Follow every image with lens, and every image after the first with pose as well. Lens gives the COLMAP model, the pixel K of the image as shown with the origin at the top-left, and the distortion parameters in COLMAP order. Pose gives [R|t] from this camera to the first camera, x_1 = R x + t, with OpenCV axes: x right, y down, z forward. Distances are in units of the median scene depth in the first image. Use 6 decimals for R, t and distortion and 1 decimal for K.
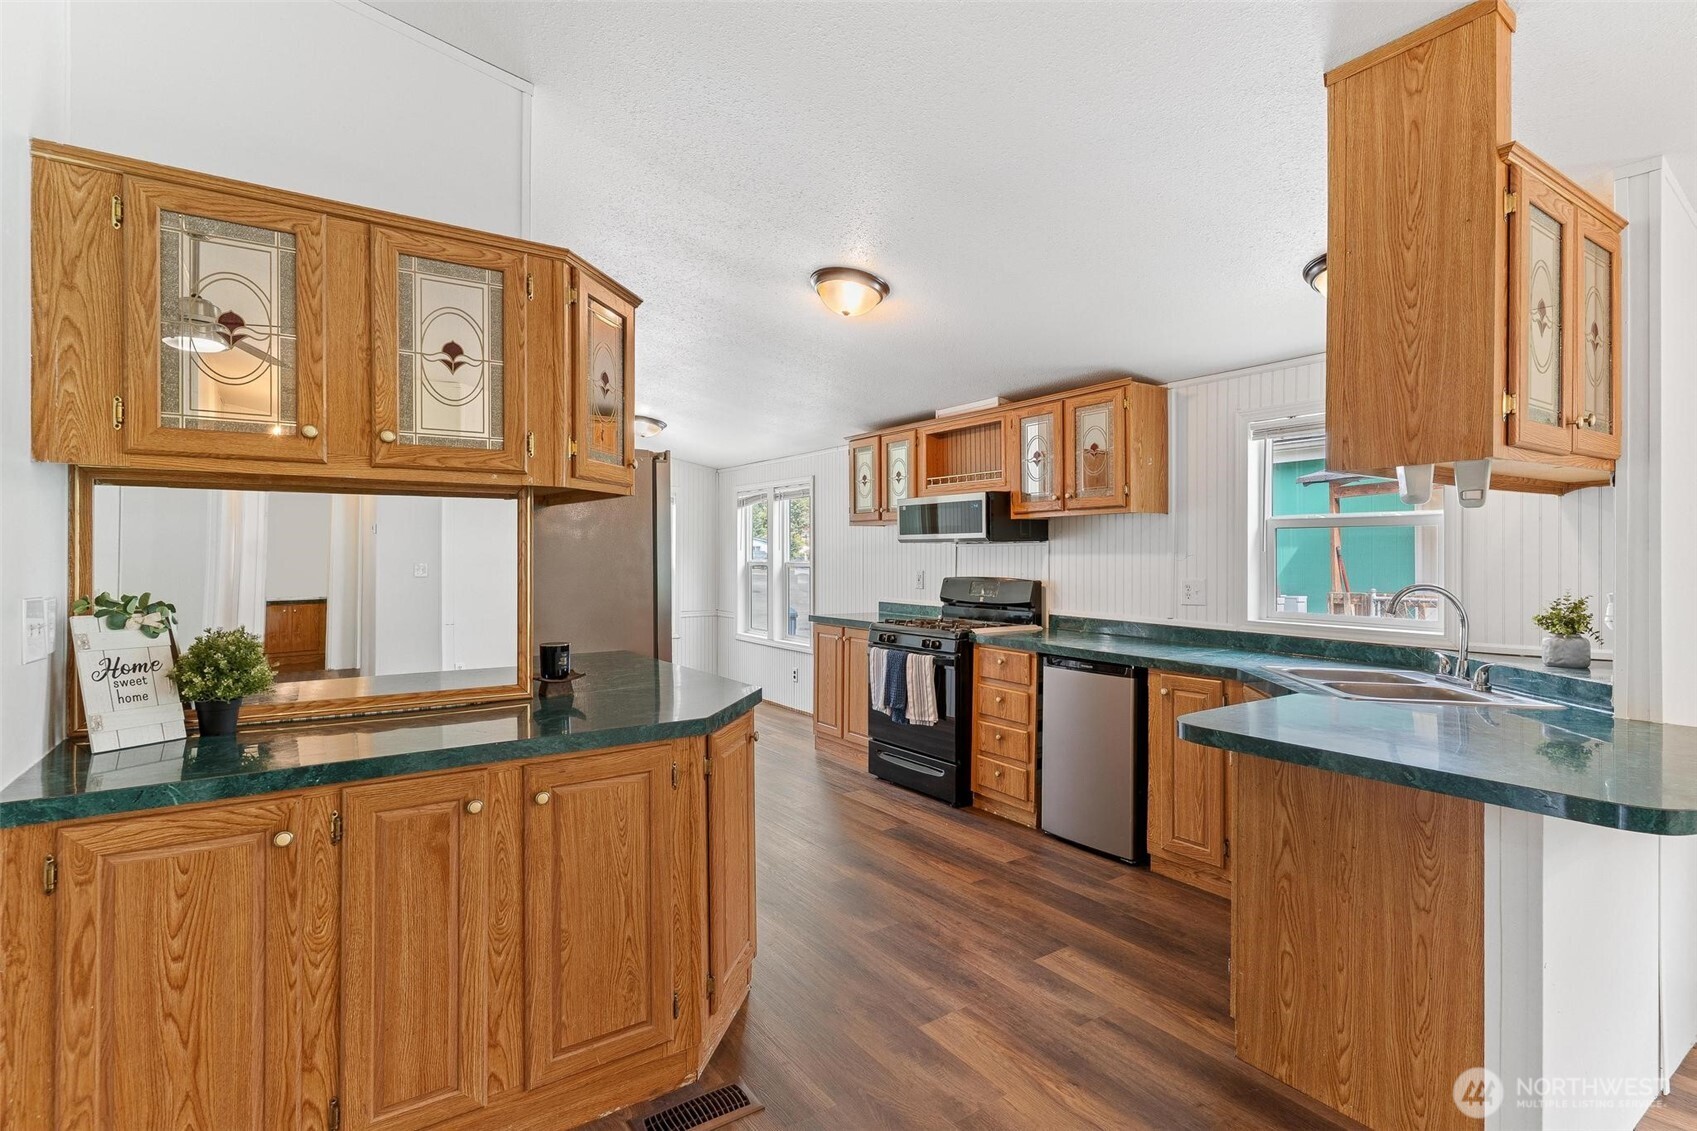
lens RADIAL K [[827.0, 0, 841.8], [0, 827.0, 555.7], [0, 0, 1]] dist [0.000217, 0.000117]
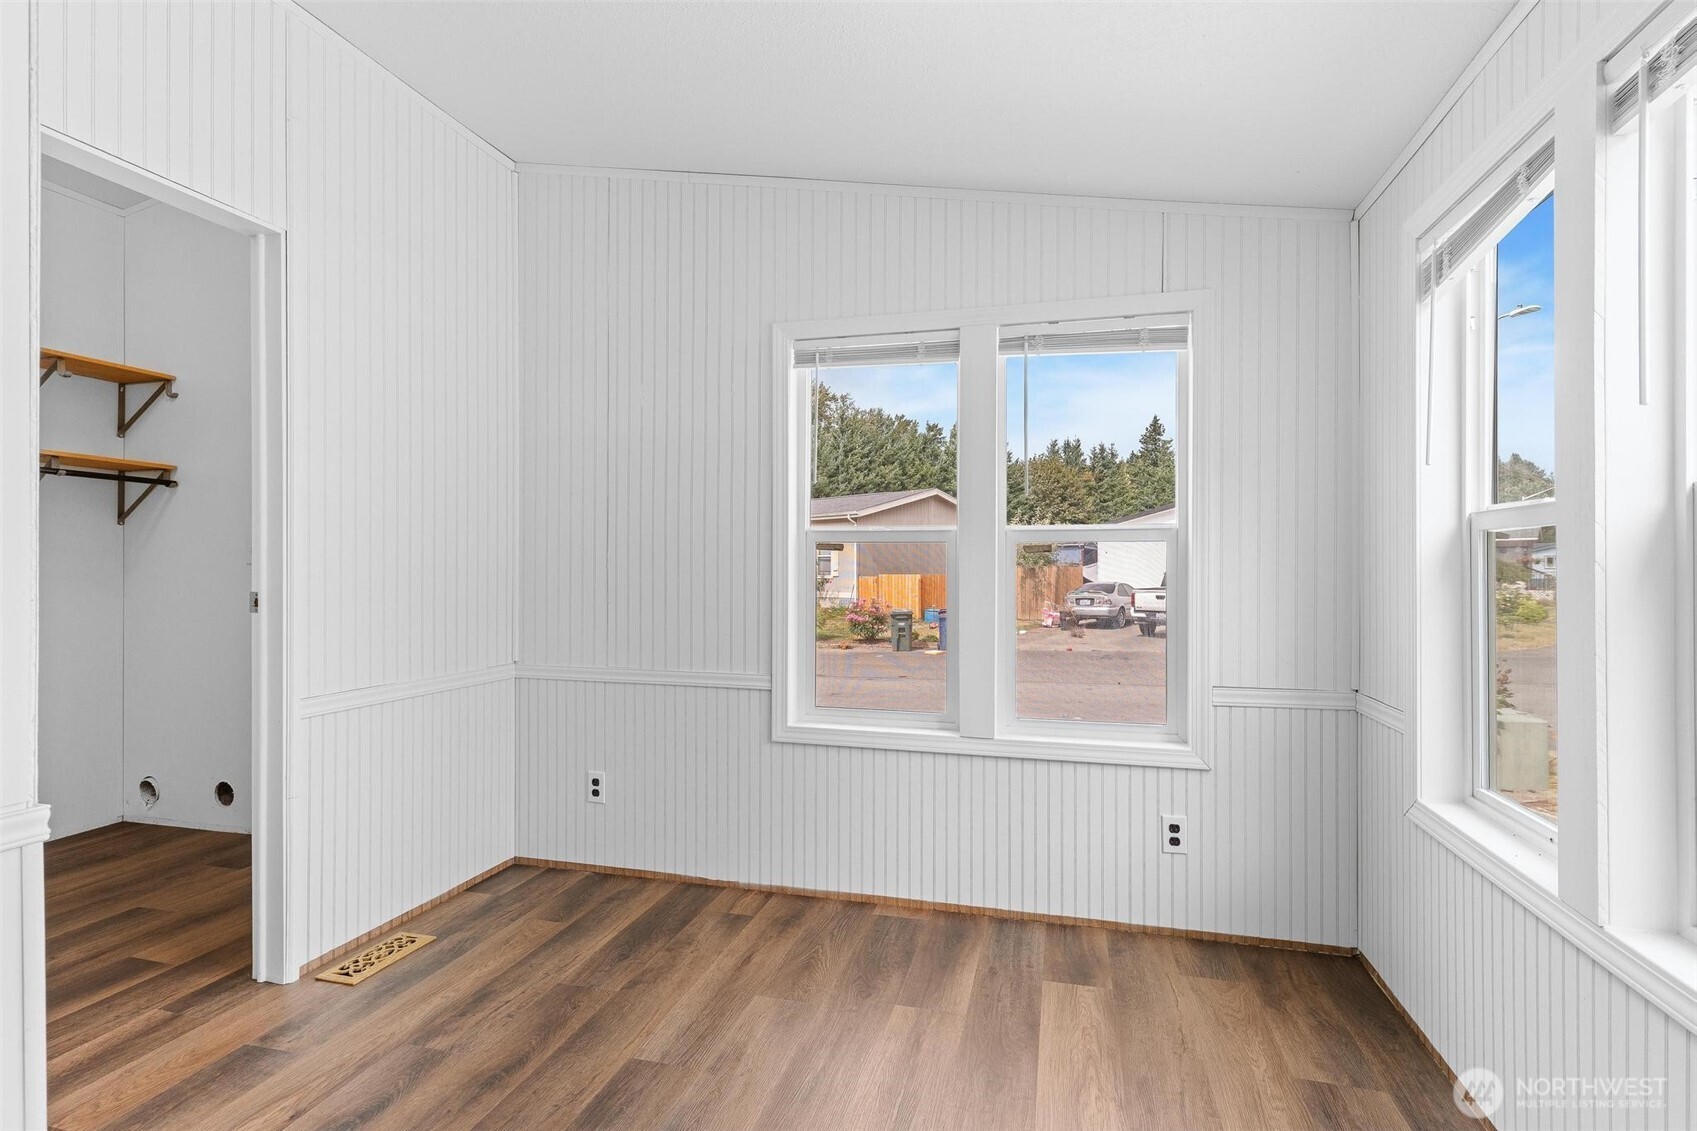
lens RADIAL K [[819.7, 0, 867.8], [0, 819.7, 566.9], [0, 0, 1]] dist [-0.000146, 0.000499]
pose [[0.668023, -0.005029, -0.744124, -0.089668], [0.000727, 0.999981, -0.006106, 0.042309], [0.744141, 0.003538, 0.668014, 1.206117]]
